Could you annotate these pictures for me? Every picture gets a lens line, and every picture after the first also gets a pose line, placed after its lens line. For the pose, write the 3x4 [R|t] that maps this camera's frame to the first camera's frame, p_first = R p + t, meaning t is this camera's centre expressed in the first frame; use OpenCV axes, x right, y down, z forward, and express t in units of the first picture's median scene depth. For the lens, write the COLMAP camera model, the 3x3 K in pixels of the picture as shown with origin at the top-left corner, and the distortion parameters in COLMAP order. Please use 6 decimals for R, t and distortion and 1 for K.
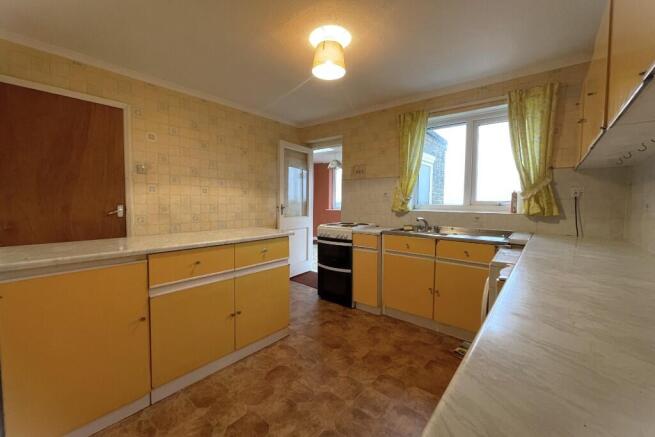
lens RADIAL K [[264.0, 0, 325.8], [0, 264.0, 217.1], [0, 0, 1]] dist [-0.001108, -0.000196]
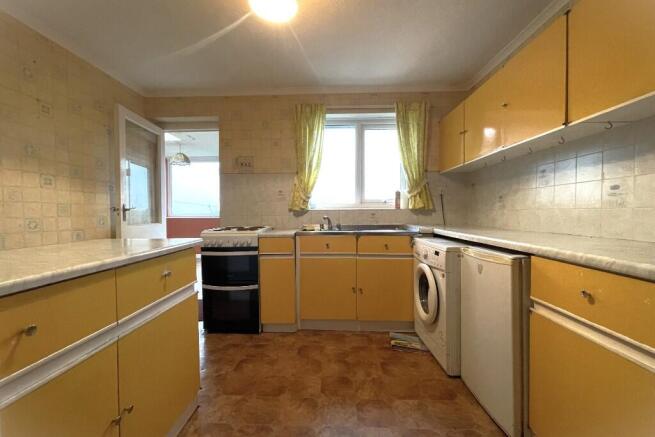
lens RADIAL K [[264.0, 0, 325.8], [0, 264.0, 217.1], [0, 0, 1]] dist [-0.001108, -0.000196]
pose [[0.797154, -0.030291, 0.603016, -0.221755], [0.049089, 0.998686, -0.014727, 0.020977], [-0.601777, 0.041341, 0.797593, 0.251987]]
